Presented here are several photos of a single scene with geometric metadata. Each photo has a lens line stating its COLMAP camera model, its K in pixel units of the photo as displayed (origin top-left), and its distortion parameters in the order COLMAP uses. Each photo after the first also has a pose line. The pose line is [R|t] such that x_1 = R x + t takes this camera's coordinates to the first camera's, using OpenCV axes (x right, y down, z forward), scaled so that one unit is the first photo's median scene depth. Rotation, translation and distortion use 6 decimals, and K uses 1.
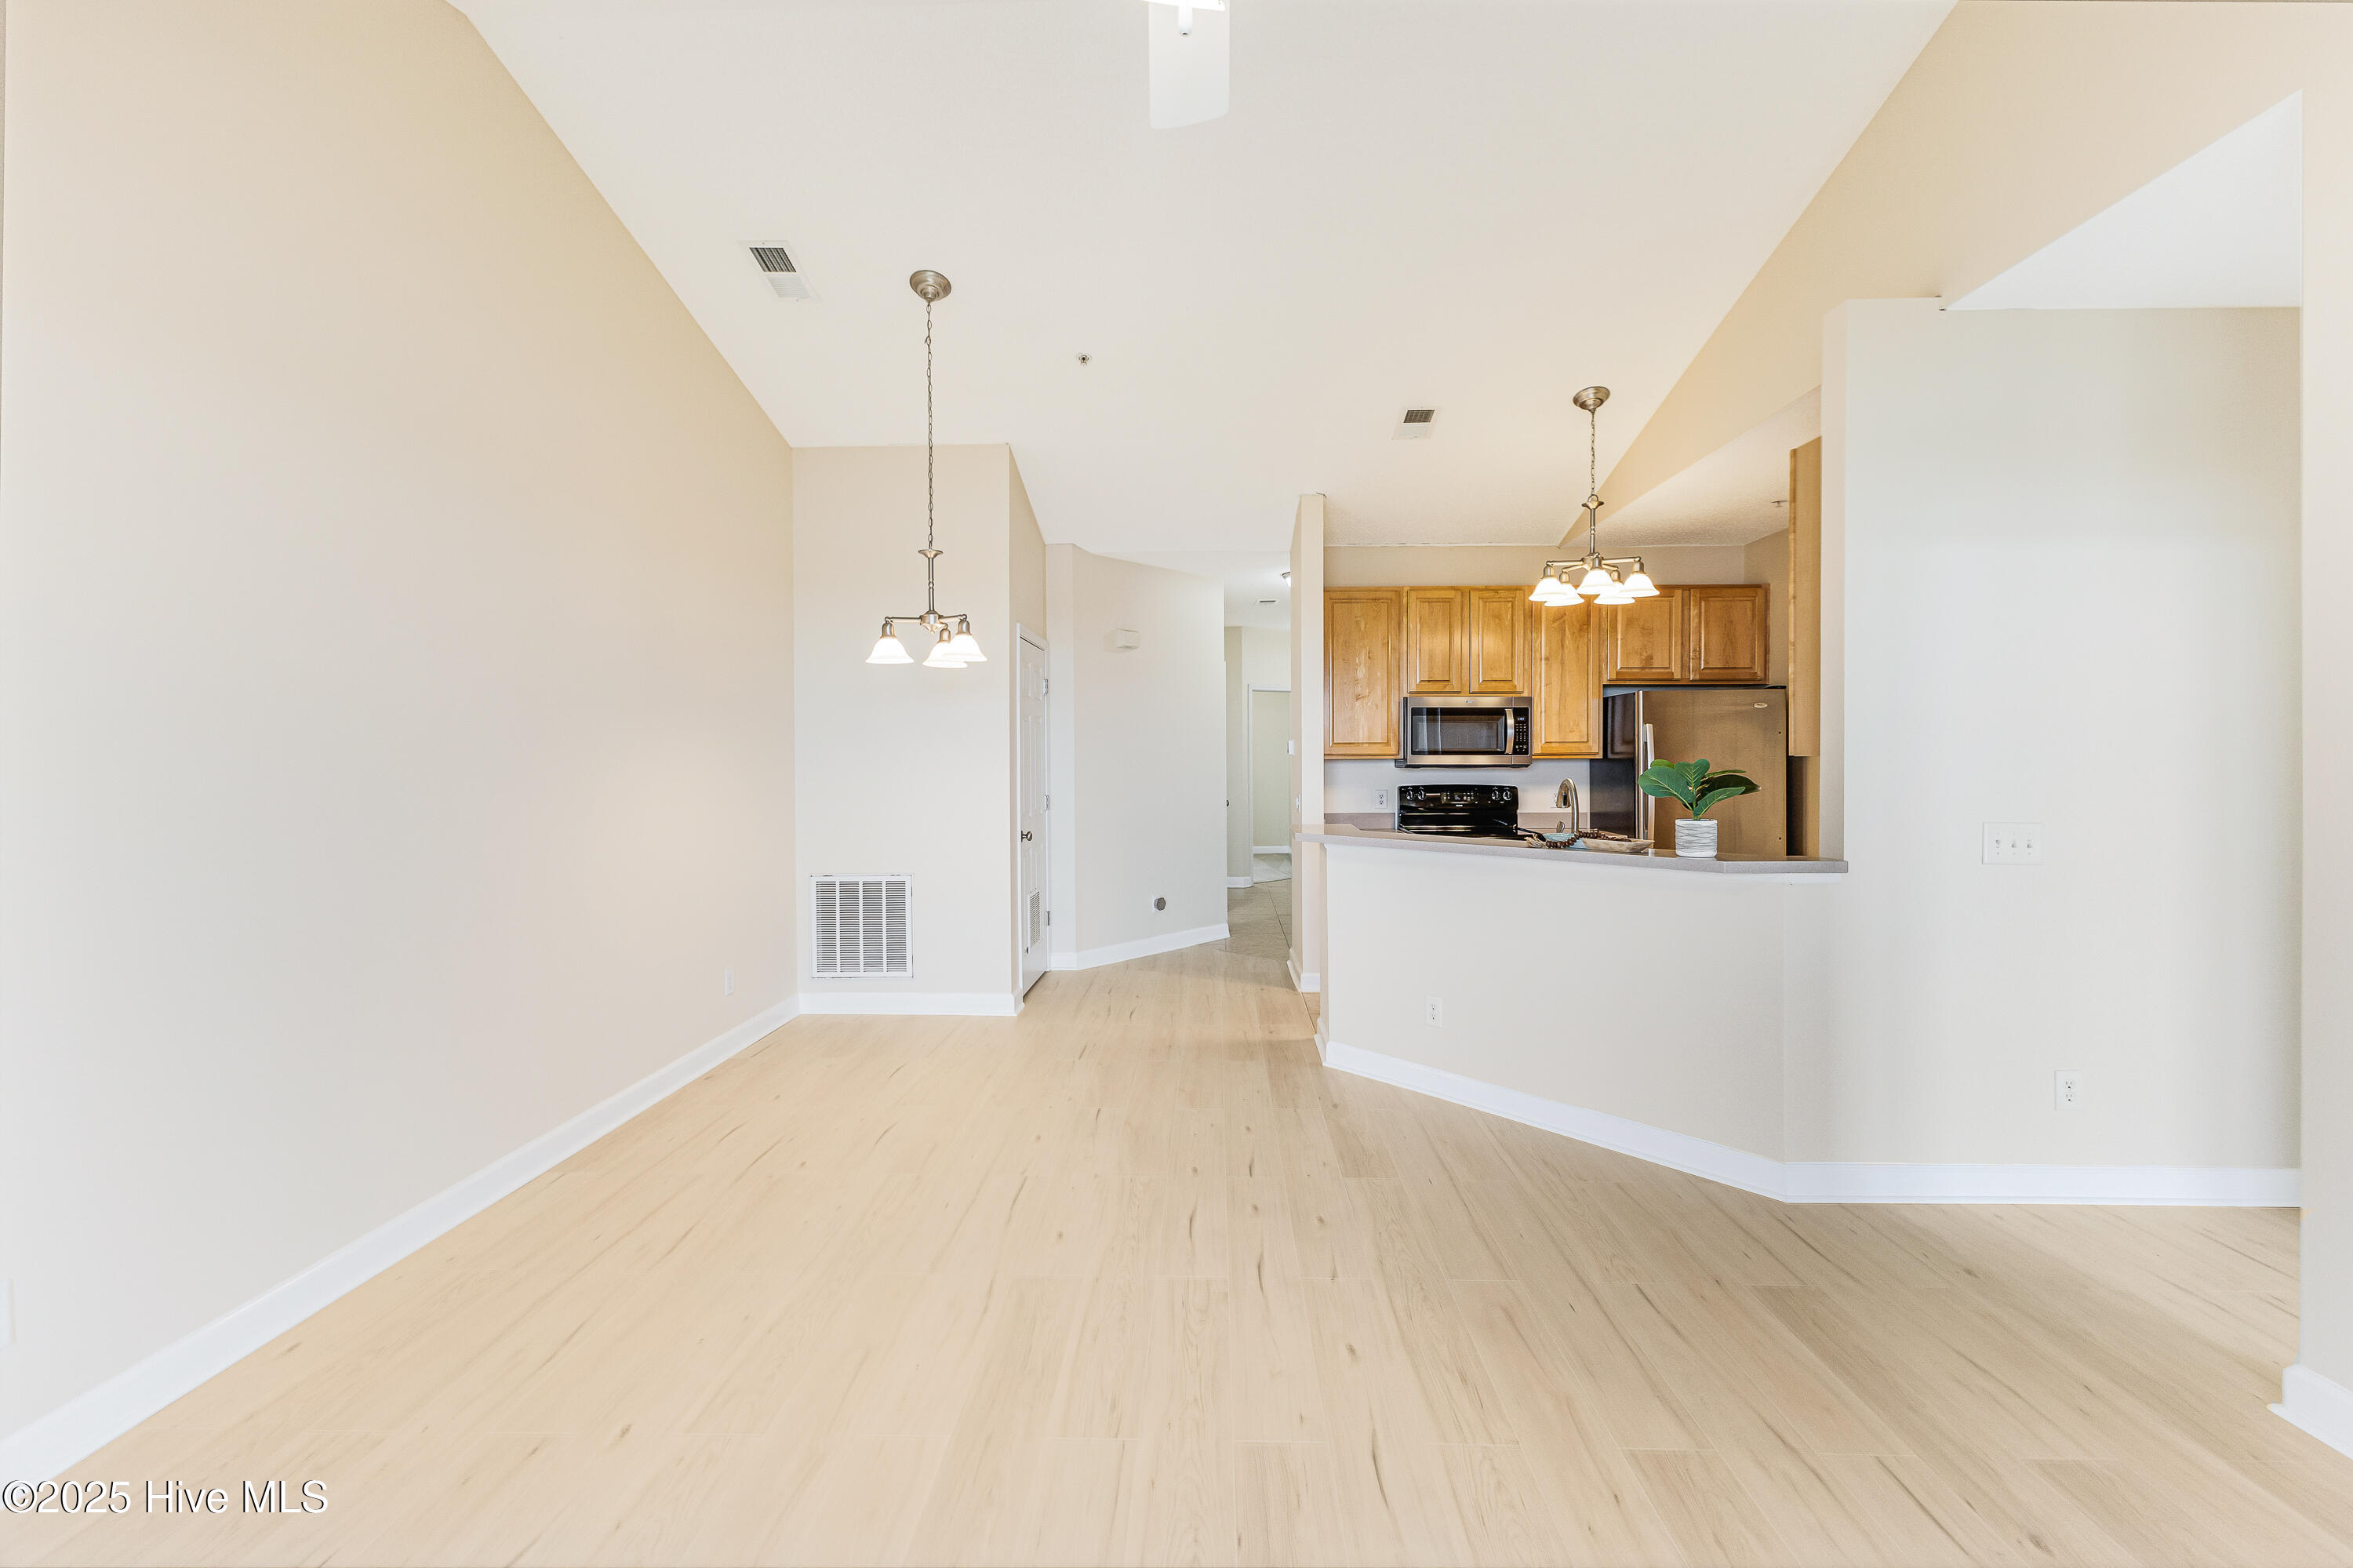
lens RADIAL K [[1036.3, 0, 1196.7], [0, 1036.3, 771.5], [0, 0, 1]] dist [0.009907, 0.000742]
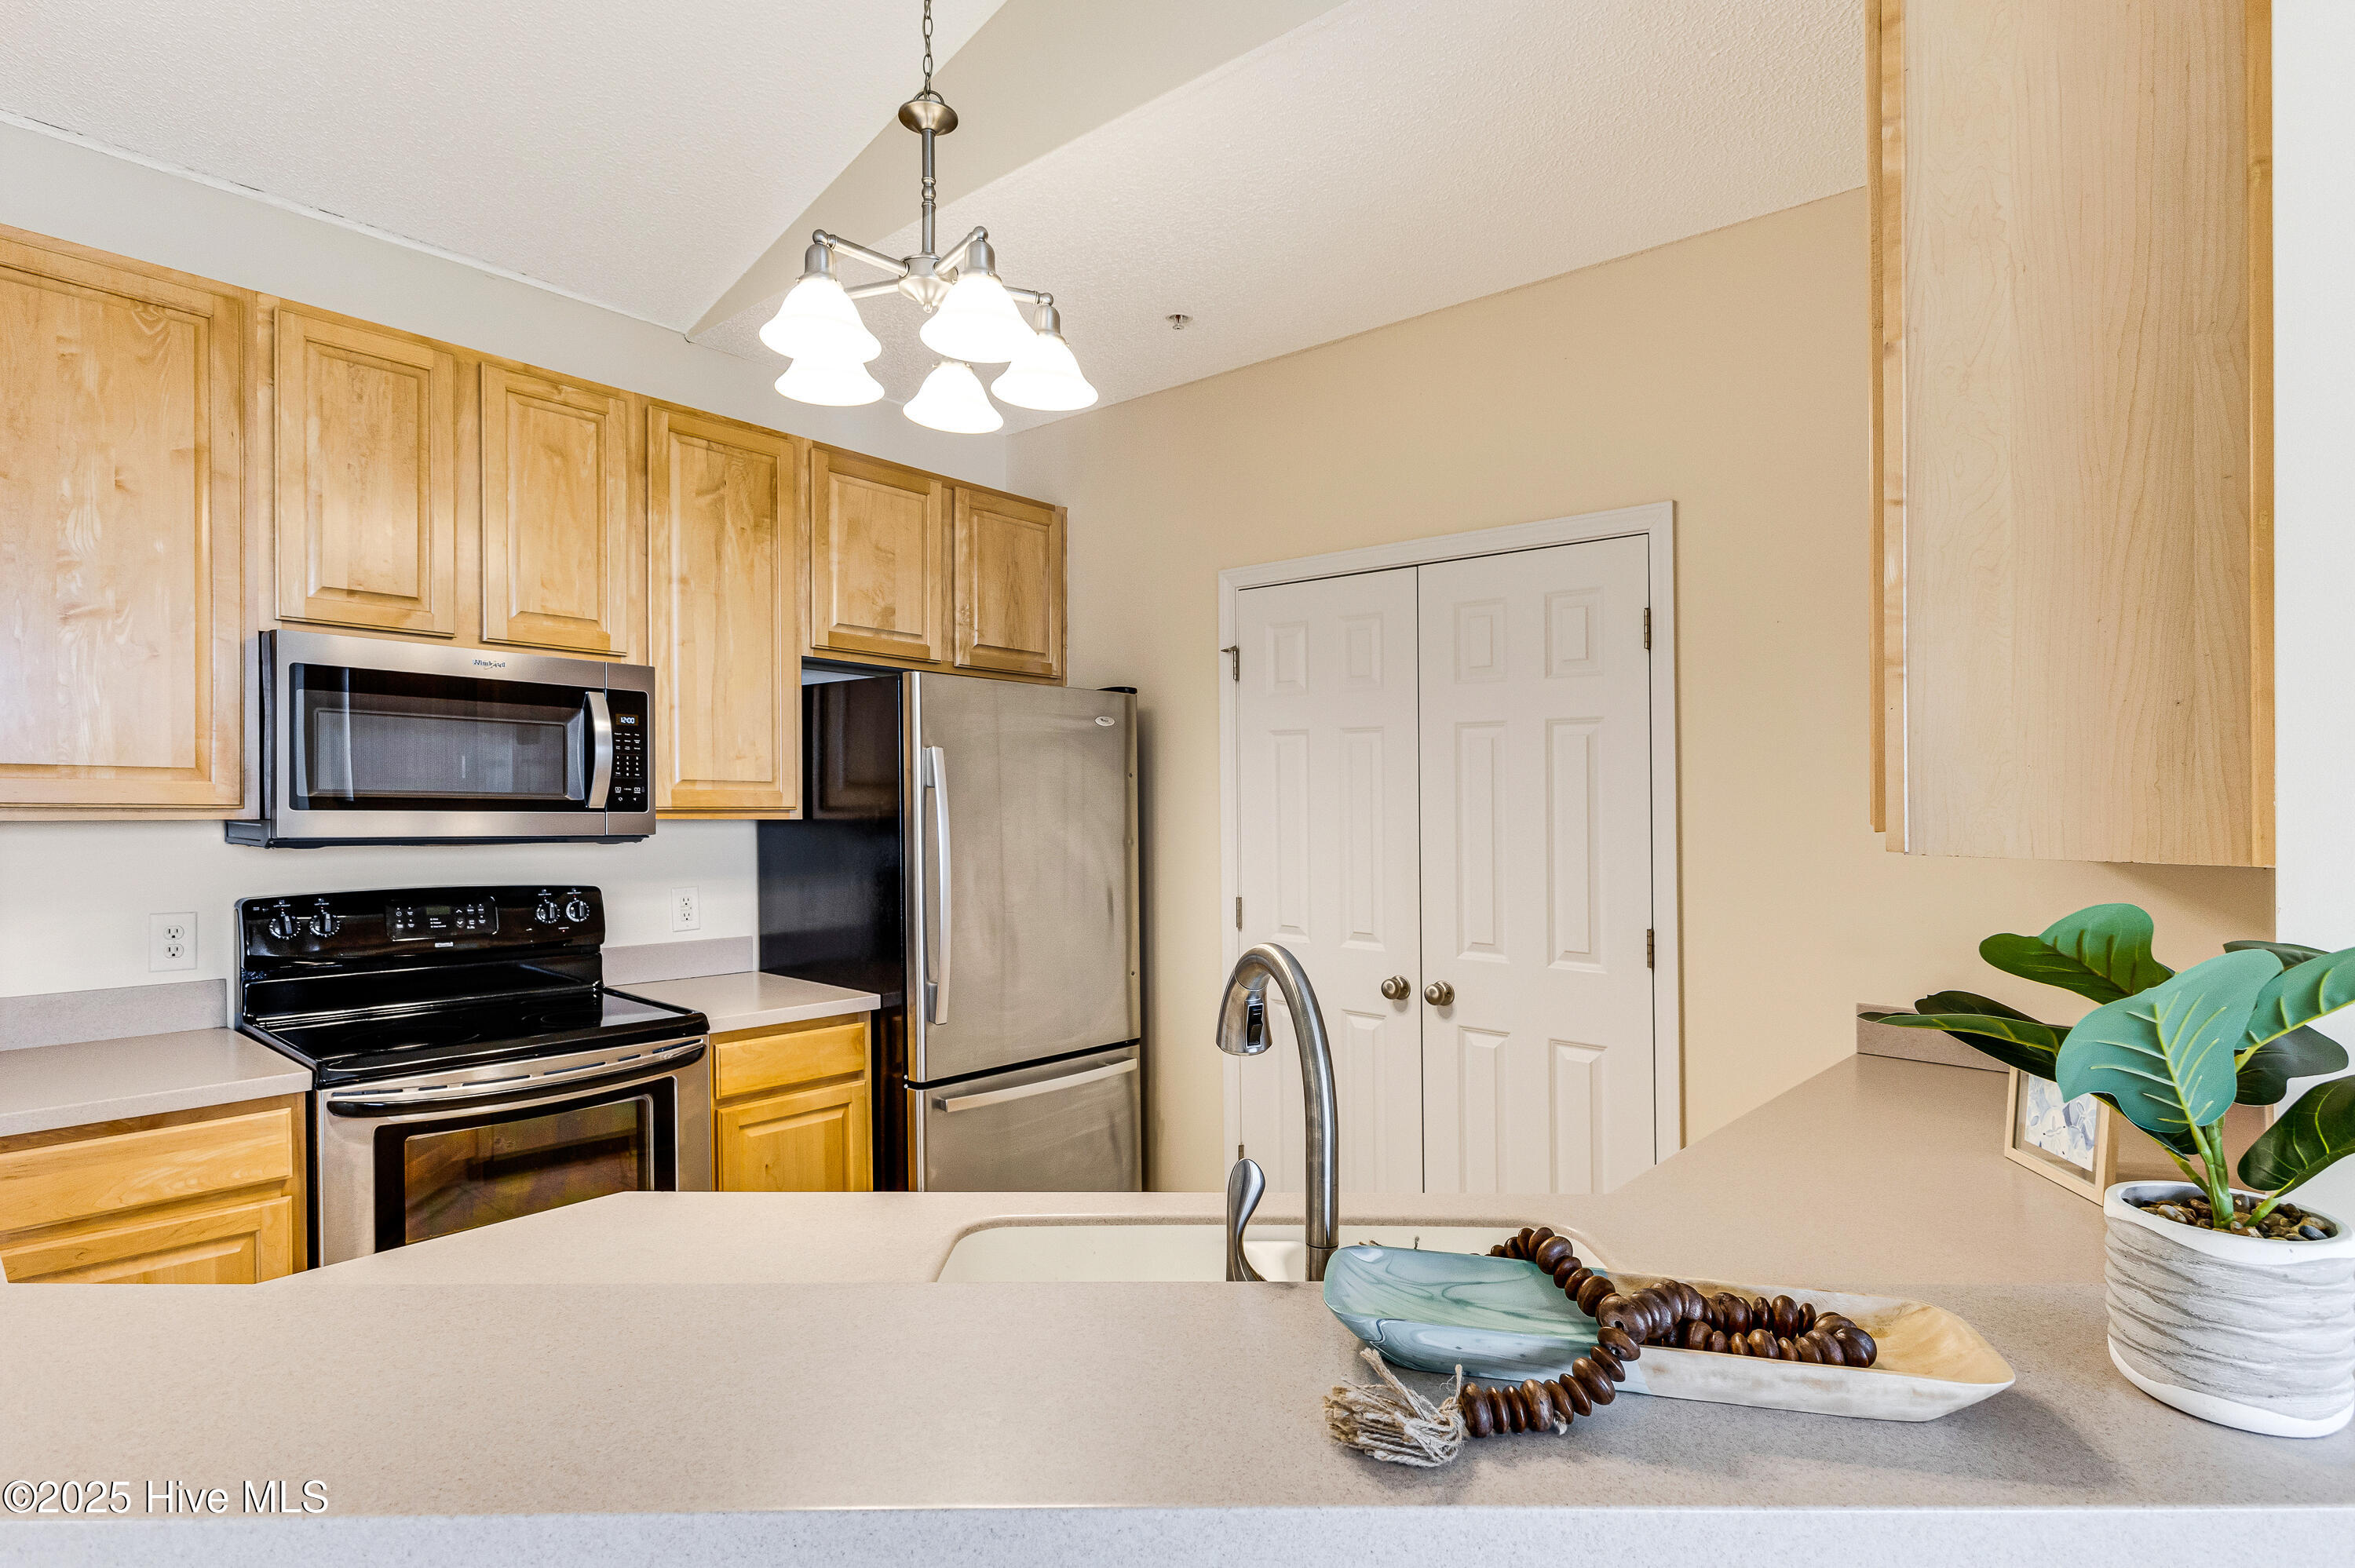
lens RADIAL K [[1223.3, 0, 1206.5], [0, 1223.3, 833.6], [0, 0, 1]] dist [0.002854, -0.002449]
pose [[0.643937, -0.007110, 0.765045, 0.095903], [-0.003649, 0.999917, 0.012363, -0.013812], [-0.765069, -0.010753, 0.643858, 0.521632]]
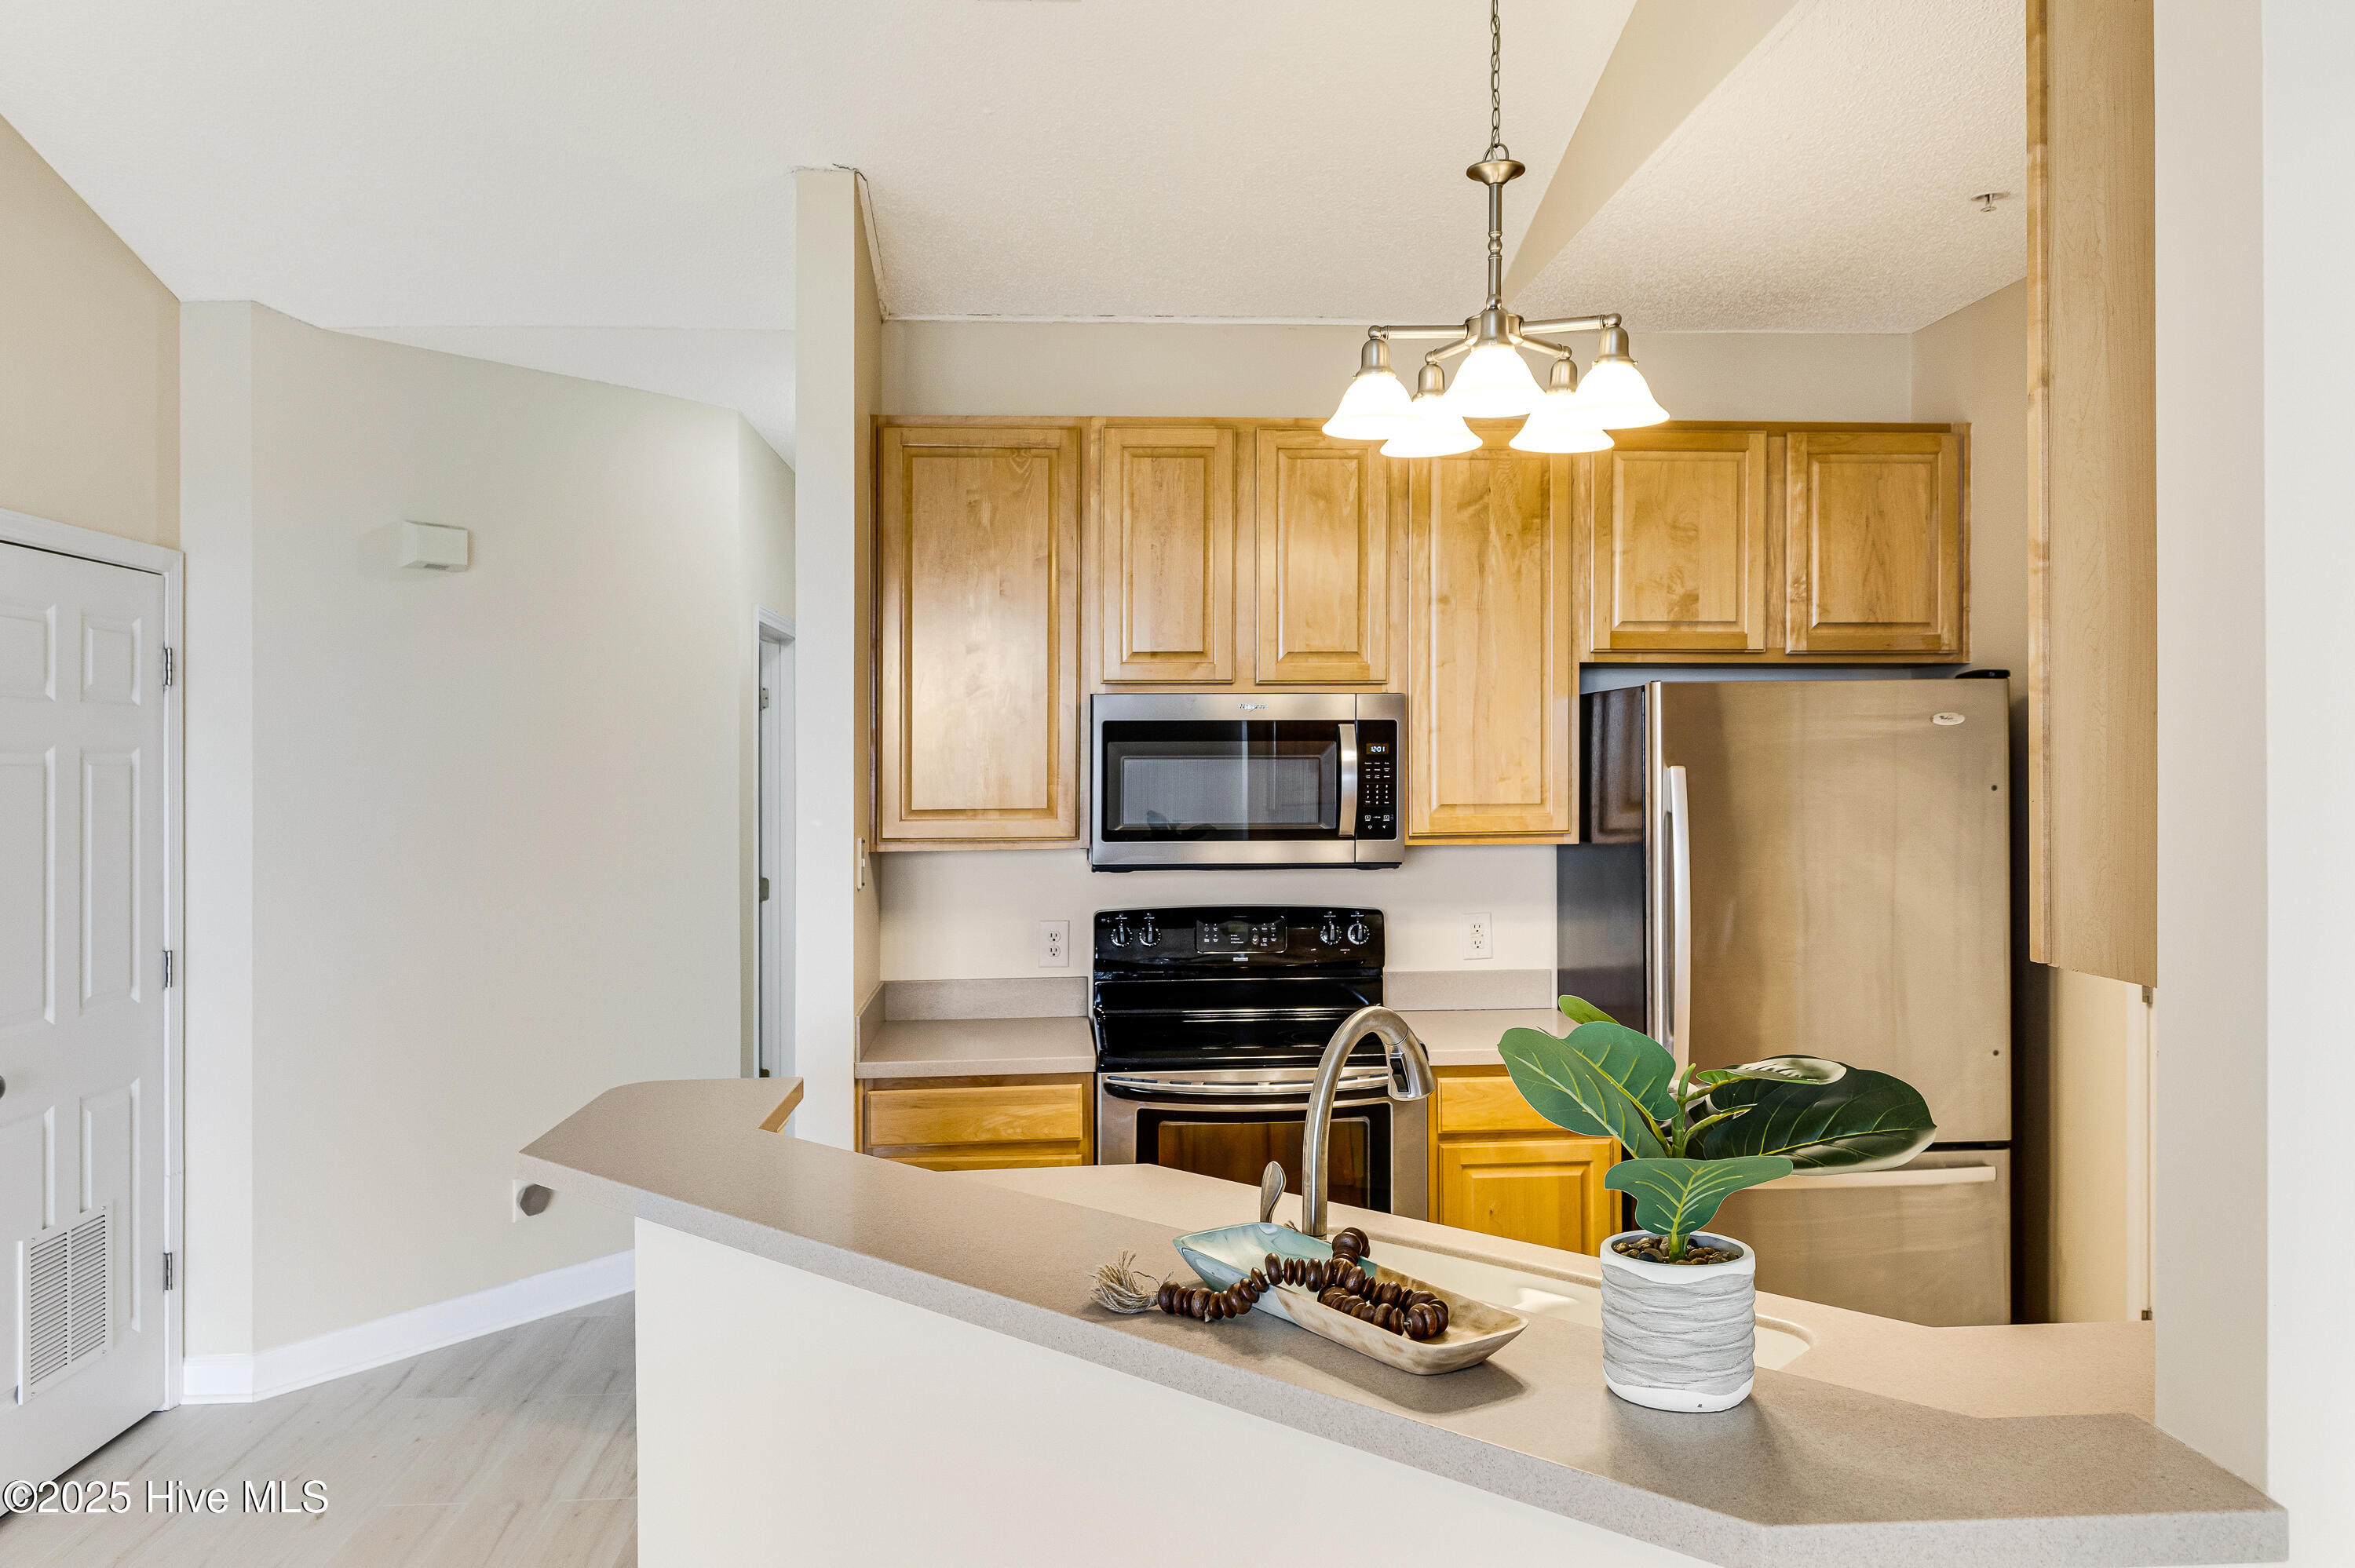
lens RADIAL K [[1776.4, 0, 1156.6], [0, 1776.4, 793.3], [0, 0, 1]] dist [-0.006243, -0.007725]
pose [[0.997445, -0.004075, 0.071328, 0.175395], [0.003963, 0.999991, 0.001705, -0.034535], [-0.071334, -0.001418, 0.997451, 0.315126]]
